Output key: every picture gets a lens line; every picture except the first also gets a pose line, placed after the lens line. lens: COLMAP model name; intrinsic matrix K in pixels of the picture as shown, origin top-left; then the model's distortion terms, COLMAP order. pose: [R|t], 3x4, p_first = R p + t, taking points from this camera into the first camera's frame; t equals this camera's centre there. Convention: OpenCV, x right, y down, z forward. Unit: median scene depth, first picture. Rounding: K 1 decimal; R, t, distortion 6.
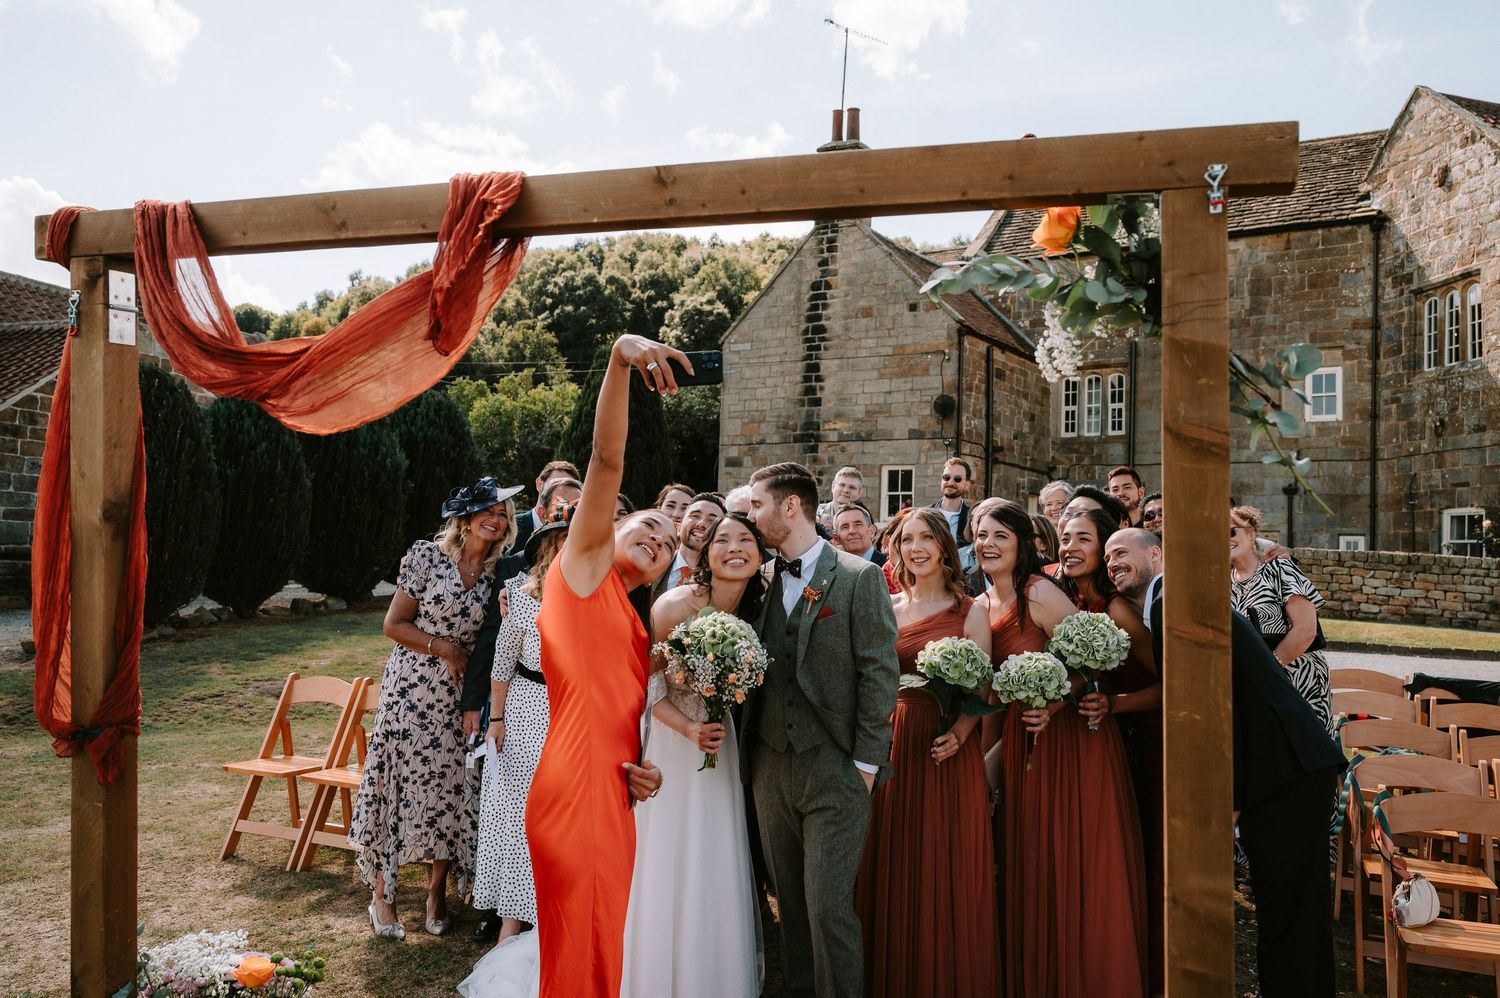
lens RADIAL K [[1208.0, 0, 742.0], [0, 1208.0, 489.4], [0, 0, 1]] dist [-0.001670, 0.001094]
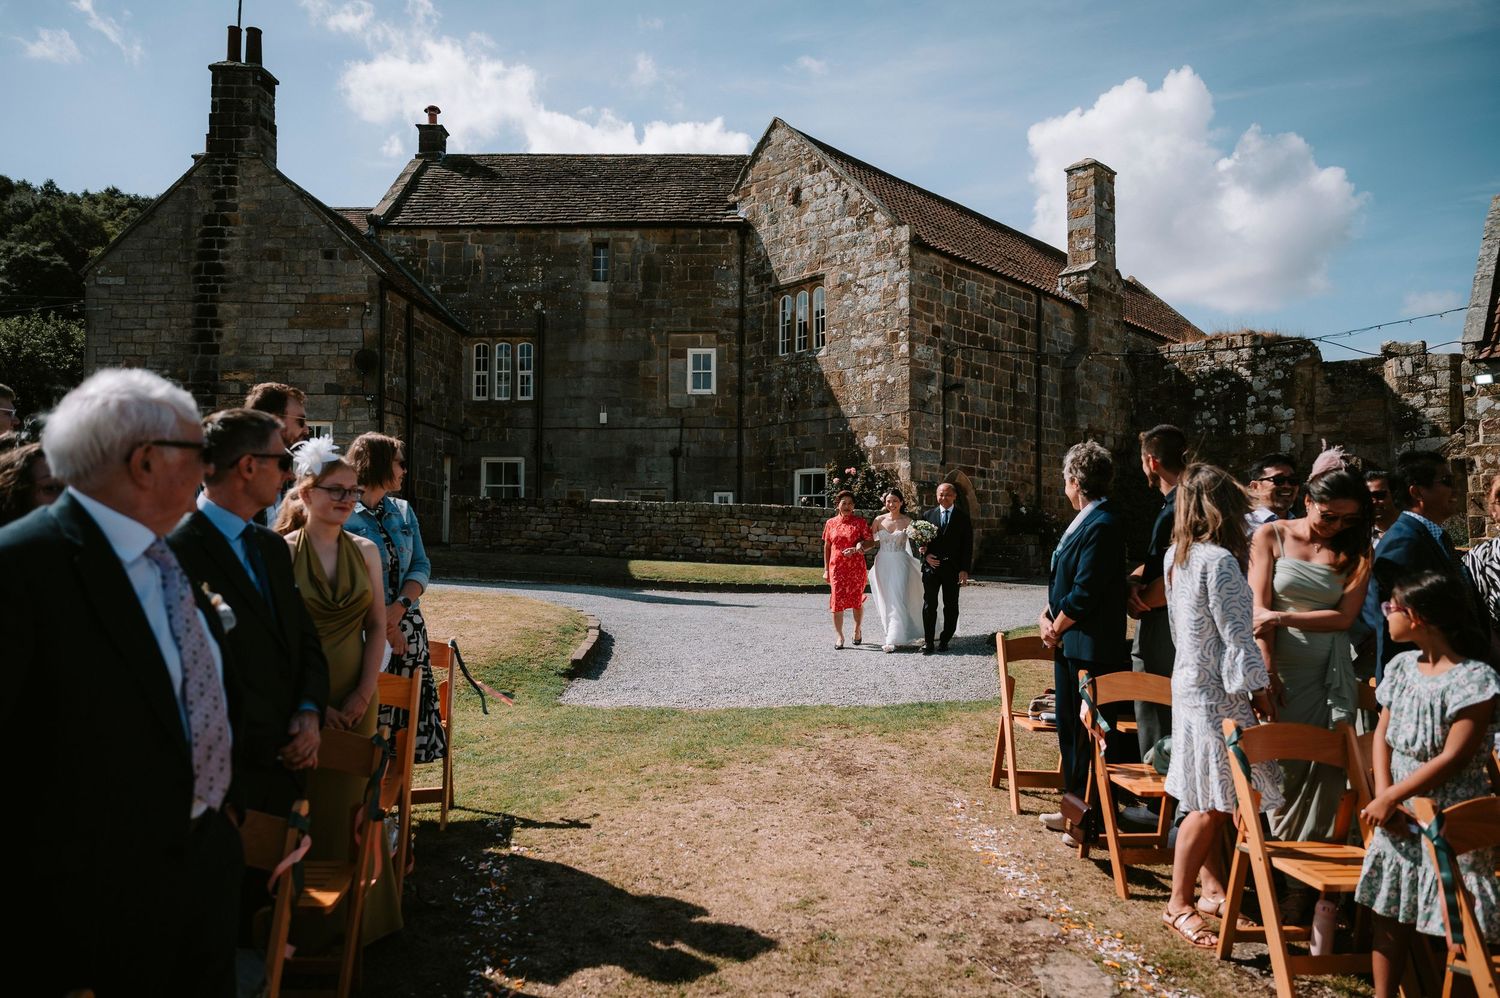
lens RADIAL K [[1016.7, 0, 744.5], [0, 1016.7, 500.4], [0, 0, 1]] dist [-0.000087, 0.007520]
pose [[0.839017, -0.012761, 0.543955, -0.020689], [-0.010724, 0.999143, 0.039981, 0.006225], [-0.543999, -0.039378, 0.838161, 0.143823]]
